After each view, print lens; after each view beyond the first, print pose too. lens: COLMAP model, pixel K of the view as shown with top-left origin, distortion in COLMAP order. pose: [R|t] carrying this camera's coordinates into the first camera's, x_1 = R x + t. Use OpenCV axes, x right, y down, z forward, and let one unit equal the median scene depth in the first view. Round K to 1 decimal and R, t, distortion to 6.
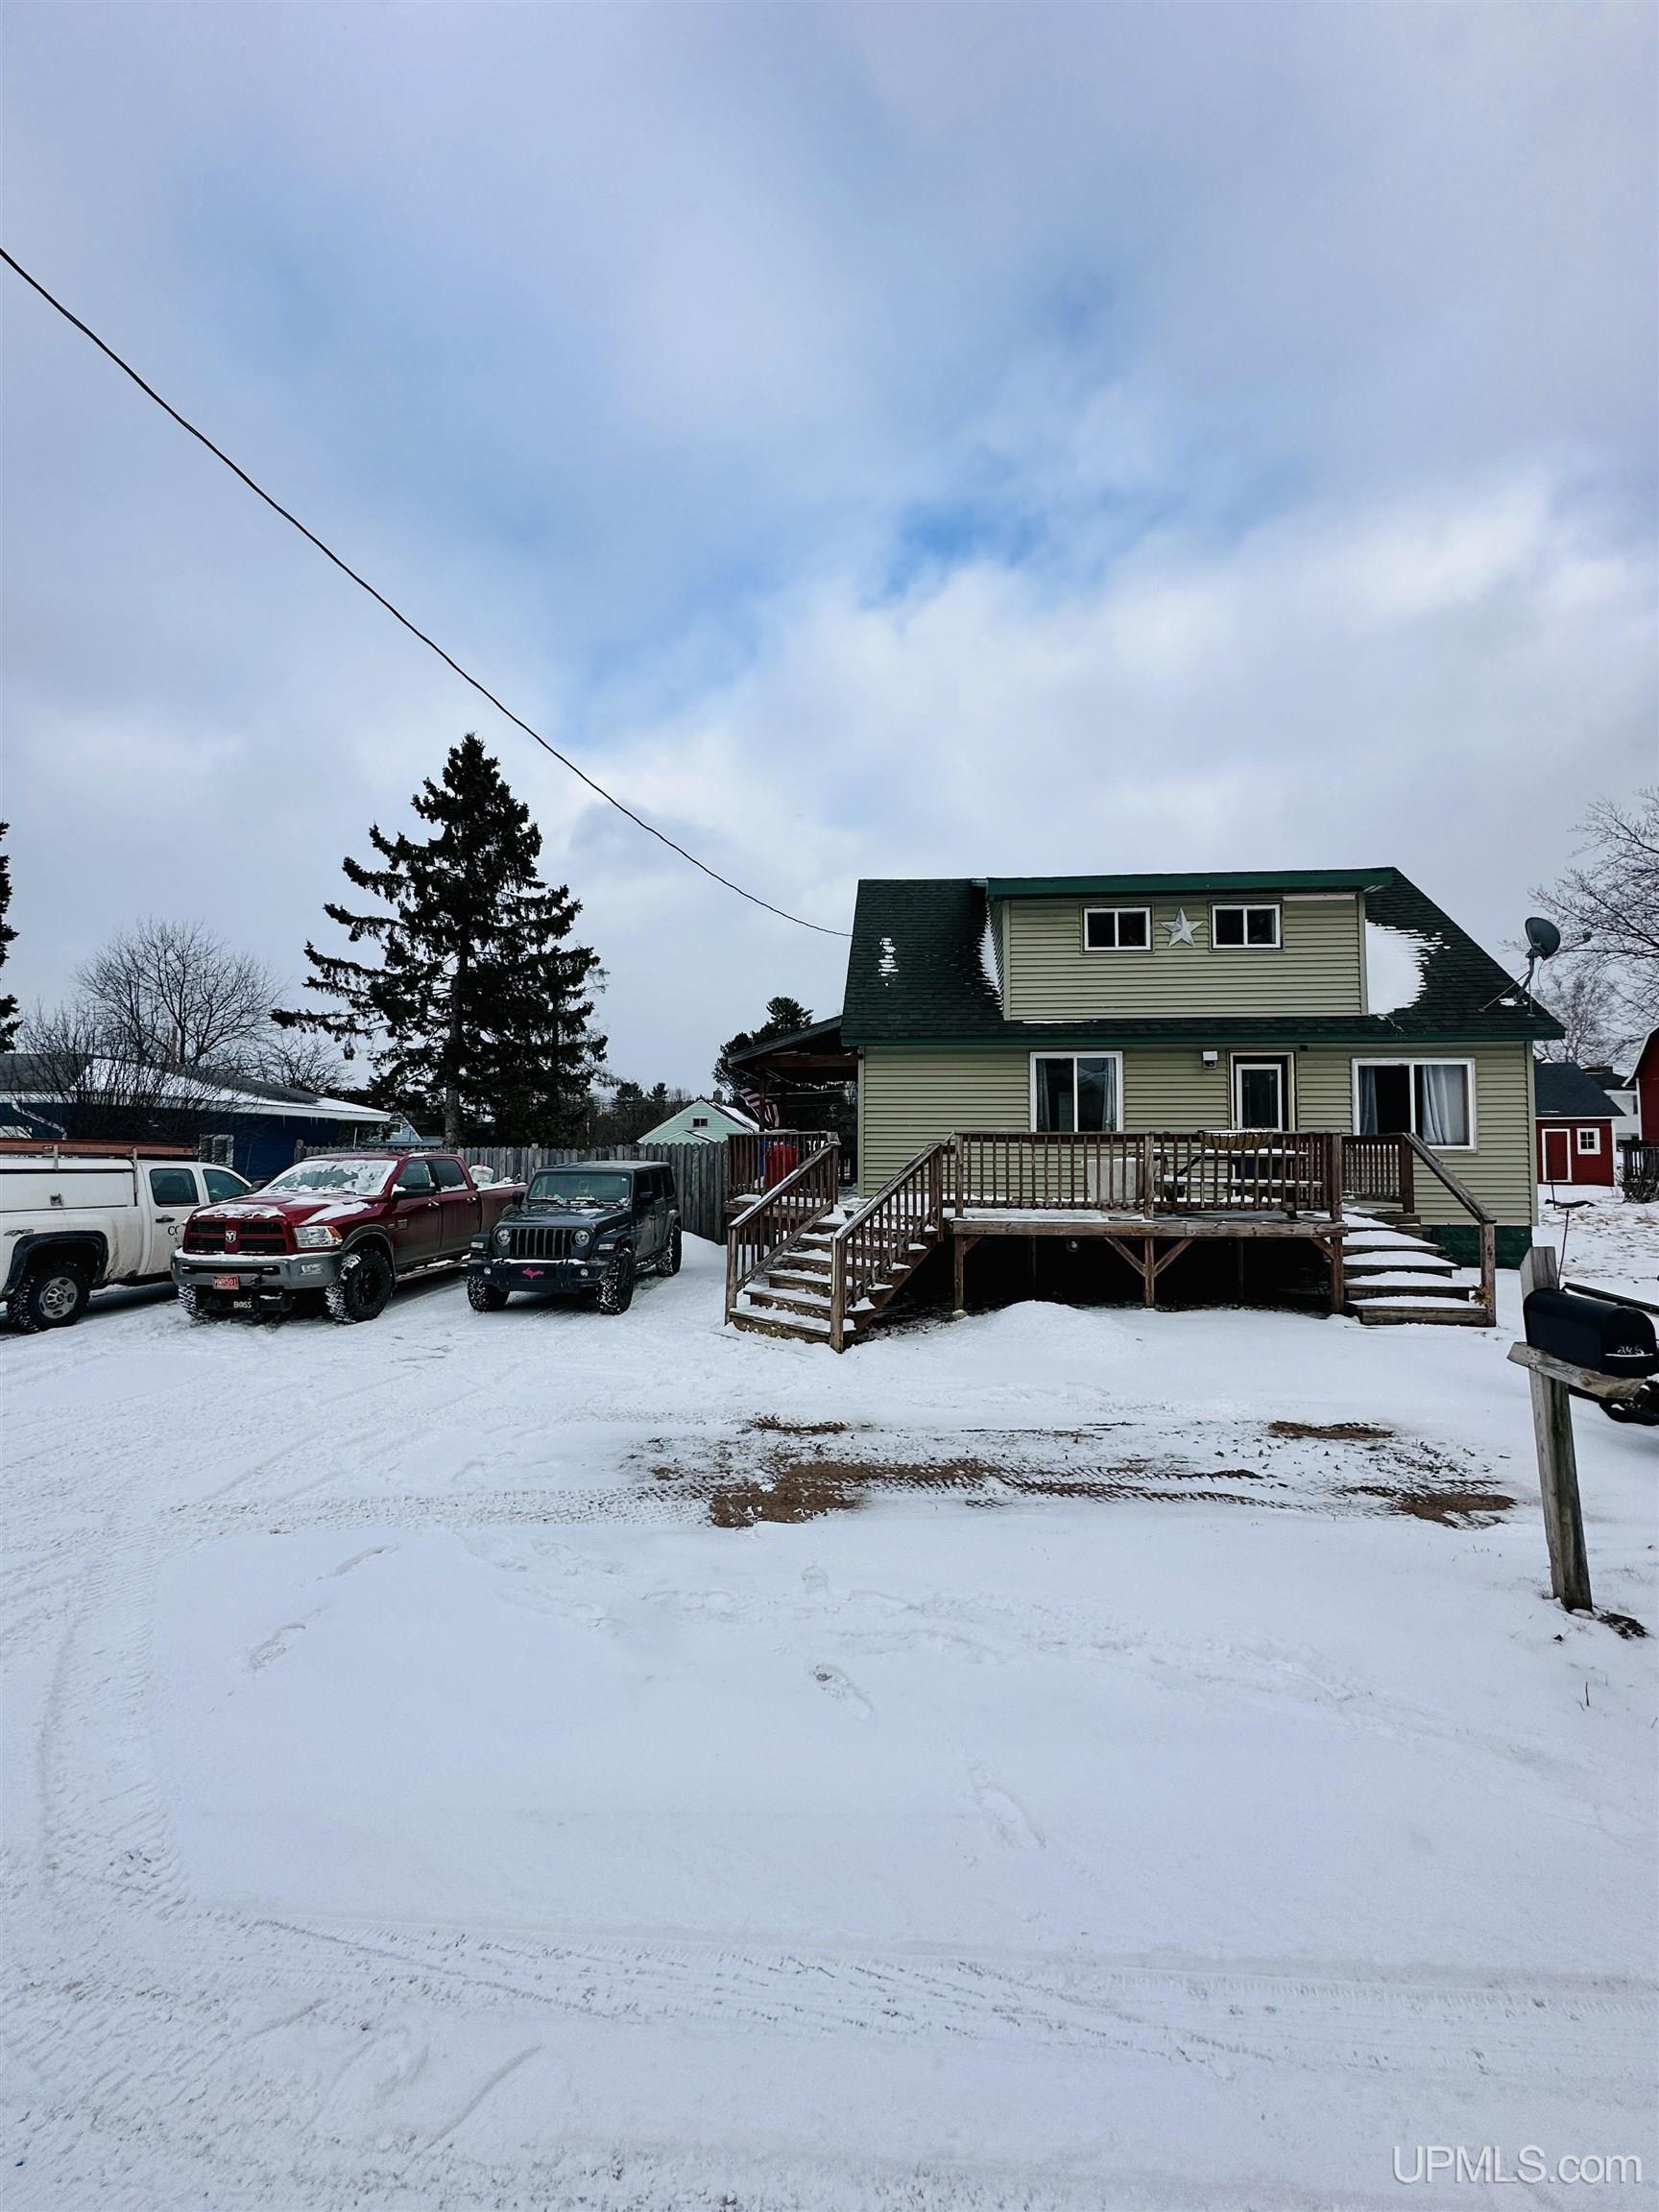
lens RADIAL K [[878.8, 0, 829.5], [0, 878.8, 1106.0], [0, 0, 1]] dist [0.002209, 0.000256]
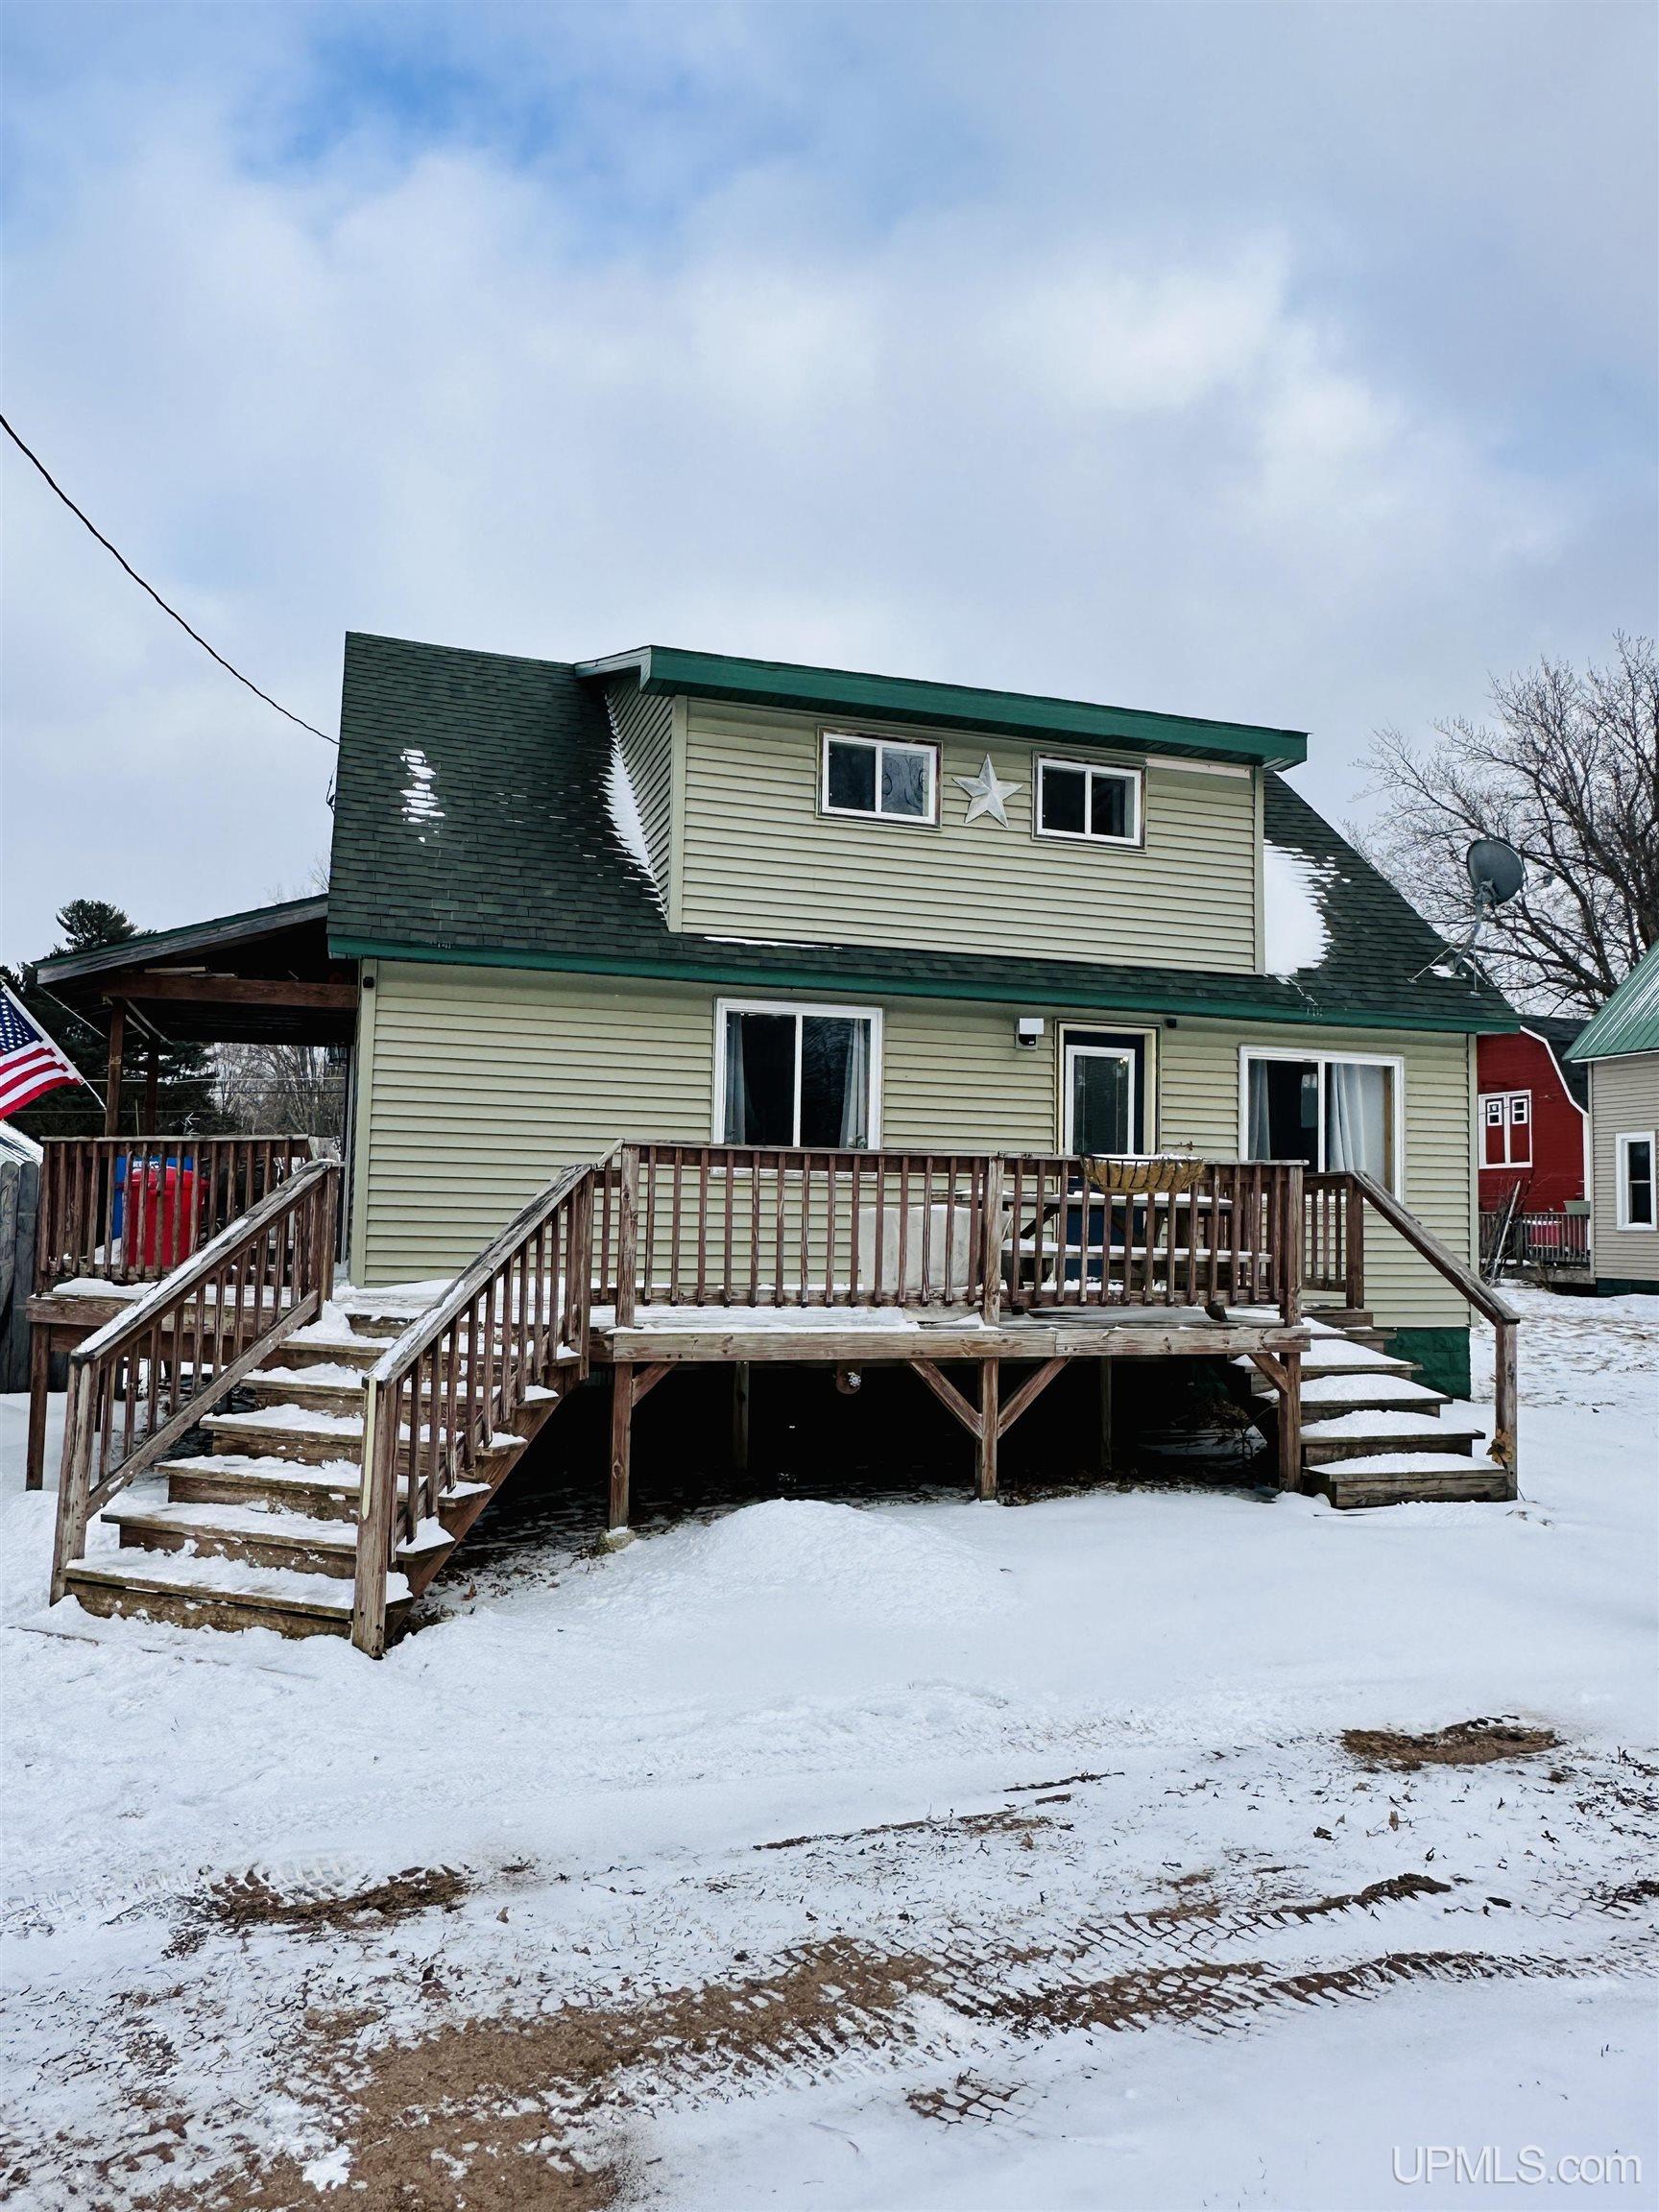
lens RADIAL K [[1529.0, 0, 829.5], [0, 1529.0, 1106.0], [0, 0, 1]] dist [-0.001584, 0.001220]
pose [[0.918996, 0.042793, 0.391938, -0.079161], [-0.036714, 0.999061, -0.022998, 0.027102], [-0.392554, 0.006745, 0.919704, 0.231380]]
